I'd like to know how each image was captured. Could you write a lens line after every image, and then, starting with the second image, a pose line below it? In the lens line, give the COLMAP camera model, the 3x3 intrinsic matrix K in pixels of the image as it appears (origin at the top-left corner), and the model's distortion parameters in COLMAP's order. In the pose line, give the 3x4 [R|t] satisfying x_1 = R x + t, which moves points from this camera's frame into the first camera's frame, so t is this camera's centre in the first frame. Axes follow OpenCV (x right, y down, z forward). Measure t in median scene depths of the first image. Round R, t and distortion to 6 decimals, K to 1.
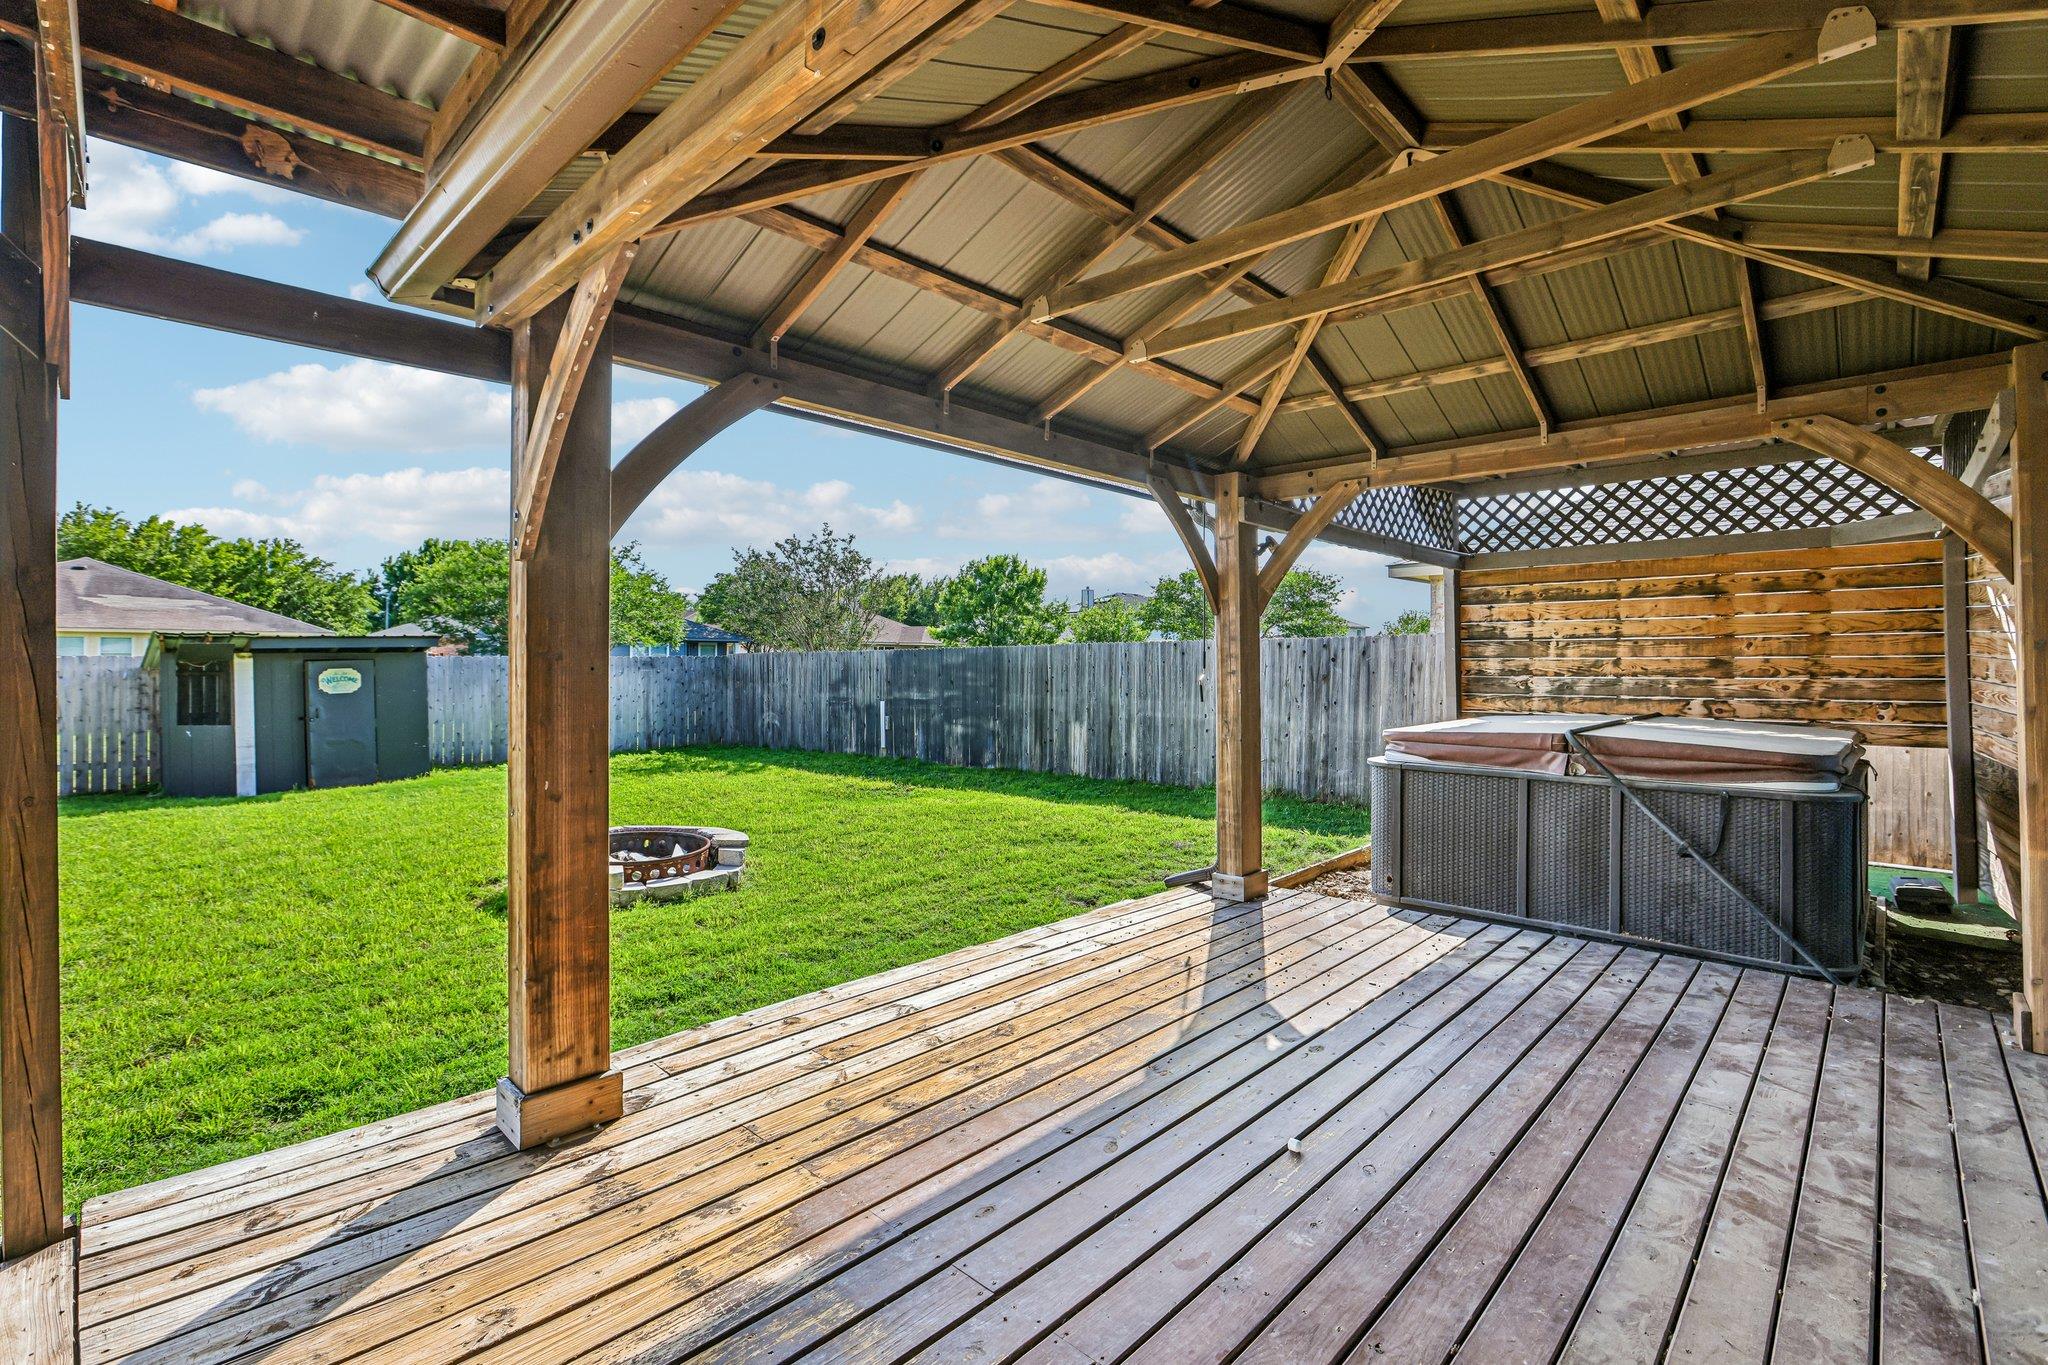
lens RADIAL K [[927.7, 0, 1024.1], [0, 927.7, 666.0], [0, 0, 1]] dist [-0.019115, 0.003756]
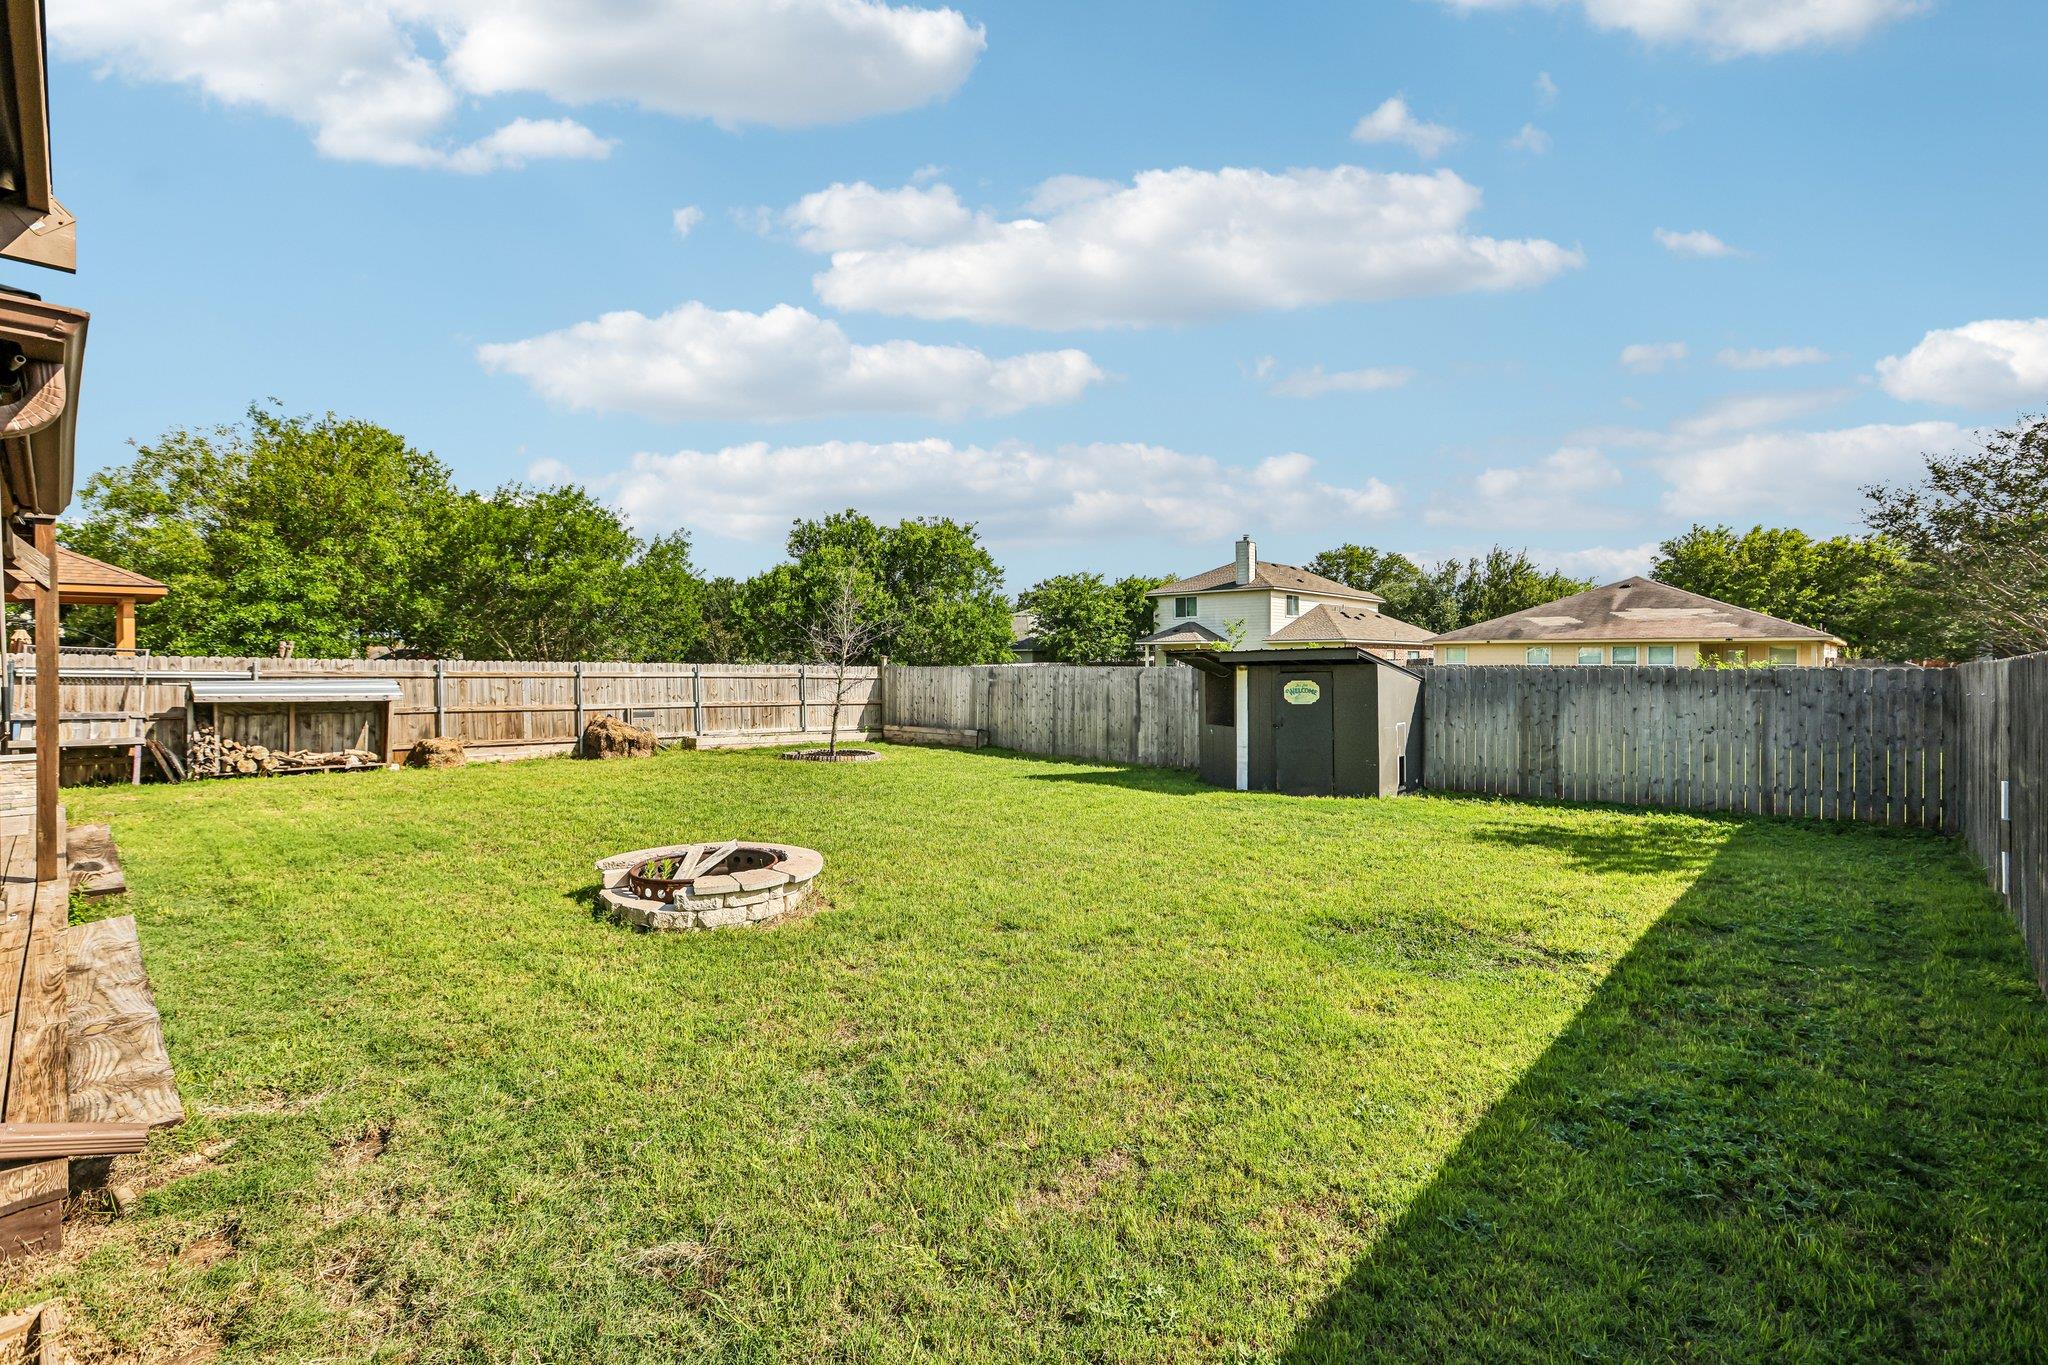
lens RADIAL K [[927.7, 0, 1027.3], [0, 927.7, 673.6], [0, 0, 1]] dist [-0.019115, 0.003756]
pose [[-0.013800, 0.009307, -0.999861, 0.307770], [-0.006138, 0.999937, 0.009393, -0.012818], [0.999886, 0.006267, -0.013742, 0.696626]]
